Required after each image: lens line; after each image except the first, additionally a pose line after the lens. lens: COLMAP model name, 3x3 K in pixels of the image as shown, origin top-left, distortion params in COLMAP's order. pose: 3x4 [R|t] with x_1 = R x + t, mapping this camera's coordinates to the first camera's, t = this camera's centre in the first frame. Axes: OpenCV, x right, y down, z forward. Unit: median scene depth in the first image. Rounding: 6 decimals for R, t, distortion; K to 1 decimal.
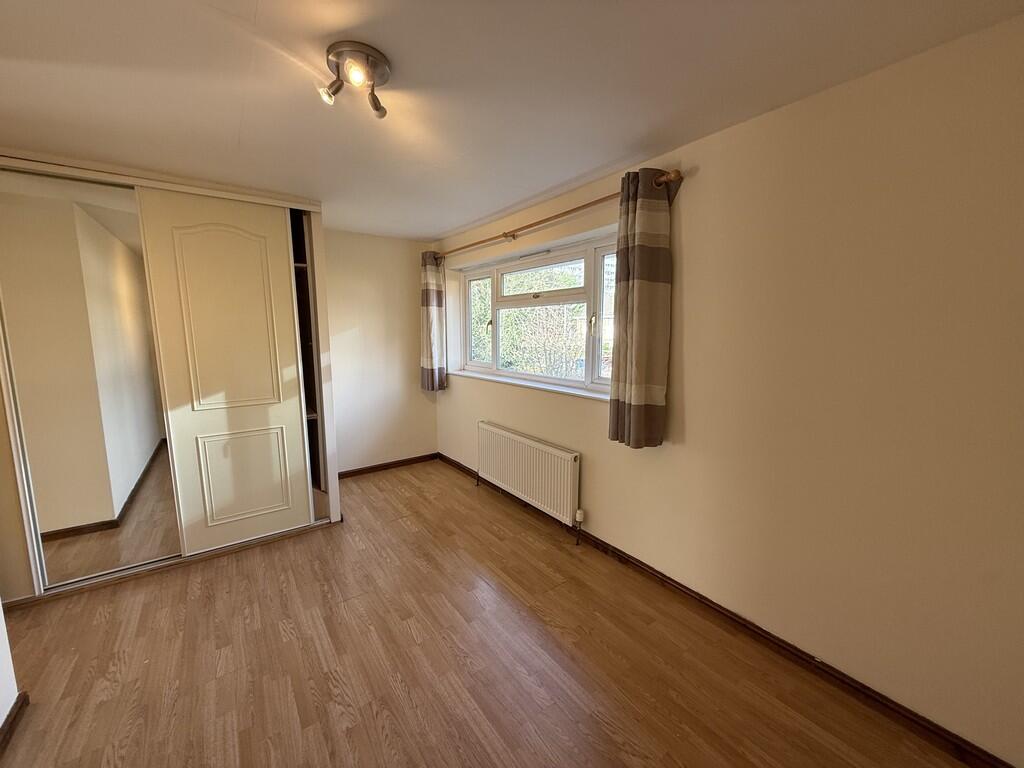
lens RADIAL K [[413.8, 0, 512.0], [0, 413.8, 384.0], [0, 0, 1]] dist [-0.000865, -0.000401]
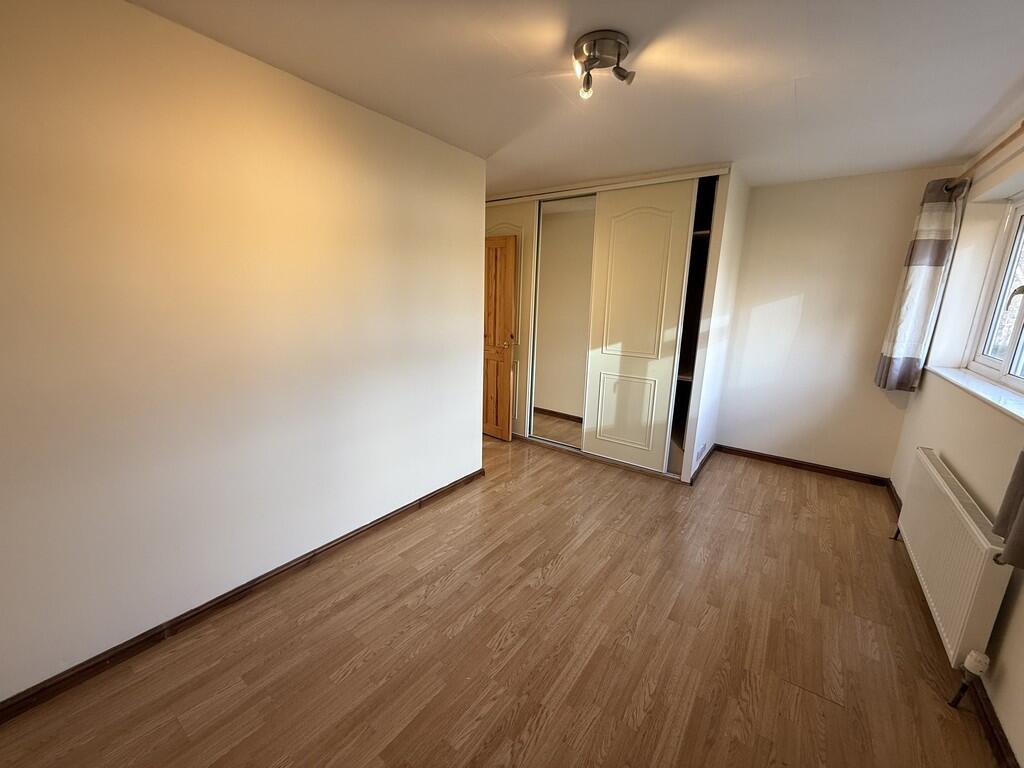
lens RADIAL K [[405.7, 0, 497.0], [0, 405.7, 383.1], [0, 0, 1]] dist [0.000847, 0.000241]
pose [[0.290458, 0.214769, -0.932474, 0.392151], [-0.150421, 0.972619, 0.177160, -0.023885], [0.944991, 0.088806, 0.314811, 0.239572]]
